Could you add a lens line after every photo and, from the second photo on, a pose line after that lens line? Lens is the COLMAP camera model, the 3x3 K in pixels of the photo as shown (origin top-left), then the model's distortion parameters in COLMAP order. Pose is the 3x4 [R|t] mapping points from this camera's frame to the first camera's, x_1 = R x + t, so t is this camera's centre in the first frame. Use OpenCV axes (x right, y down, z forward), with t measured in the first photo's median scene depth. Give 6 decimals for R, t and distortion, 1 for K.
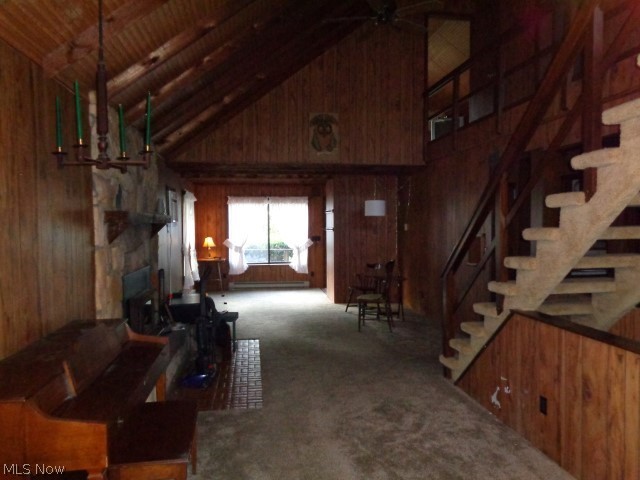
lens RADIAL K [[491.0, 0, 320.0], [0, 491.0, 240.0], [0, 0, 1]] dist [0.025629, 0.002418]
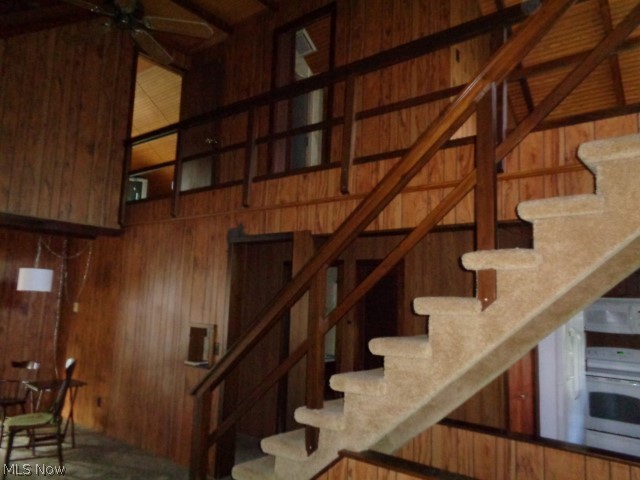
lens RADIAL K [[491.0, 0, 320.0], [0, 491.0, 241.3], [0, 0, 1]] dist [0.025629, 0.002418]
pose [[0.742950, 0.114465, 0.659487, -0.064066], [-0.020598, 0.988712, -0.148404, -0.024426], [-0.669030, 0.096673, 0.736922, 0.214357]]
